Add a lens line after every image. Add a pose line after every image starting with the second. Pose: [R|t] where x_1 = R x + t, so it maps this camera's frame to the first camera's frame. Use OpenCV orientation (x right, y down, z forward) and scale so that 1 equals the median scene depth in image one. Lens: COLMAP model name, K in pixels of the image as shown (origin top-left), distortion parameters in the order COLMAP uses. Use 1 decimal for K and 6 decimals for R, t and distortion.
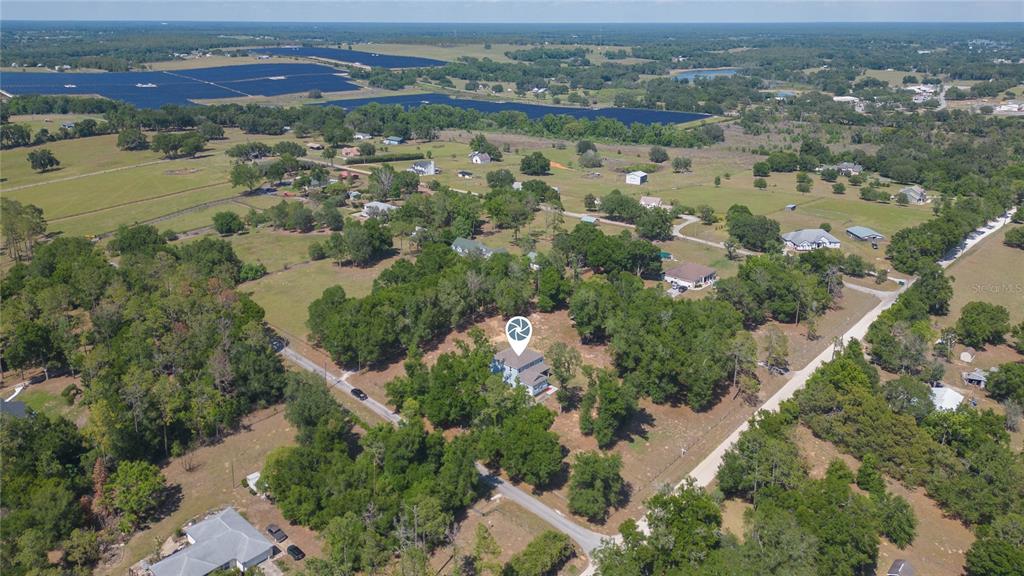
lens RADIAL K [[735.3, 0, 520.1], [0, 735.3, 269.0], [0, 0, 1]] dist [0.045078, -0.050136]
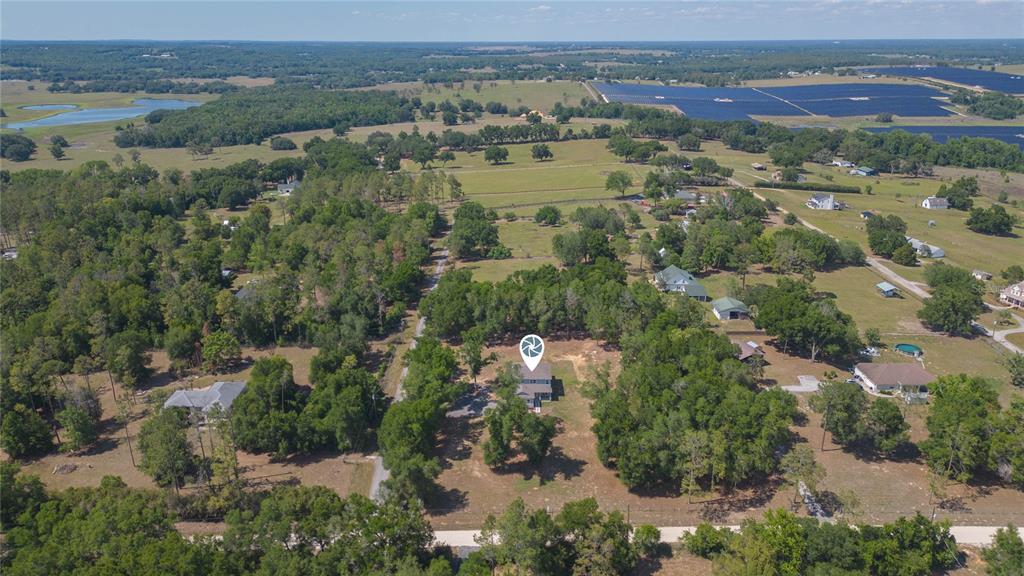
lens RADIAL K [[735.3, 0, 511.0], [0, 735.3, 287.8], [0, 0, 1]] dist [0.045078, -0.050136]
pose [[0.658988, 0.233313, -0.715052, 0.124746], [-0.233317, 0.967187, 0.100557, -0.015882], [0.715051, 0.100568, 0.691801, 0.049234]]
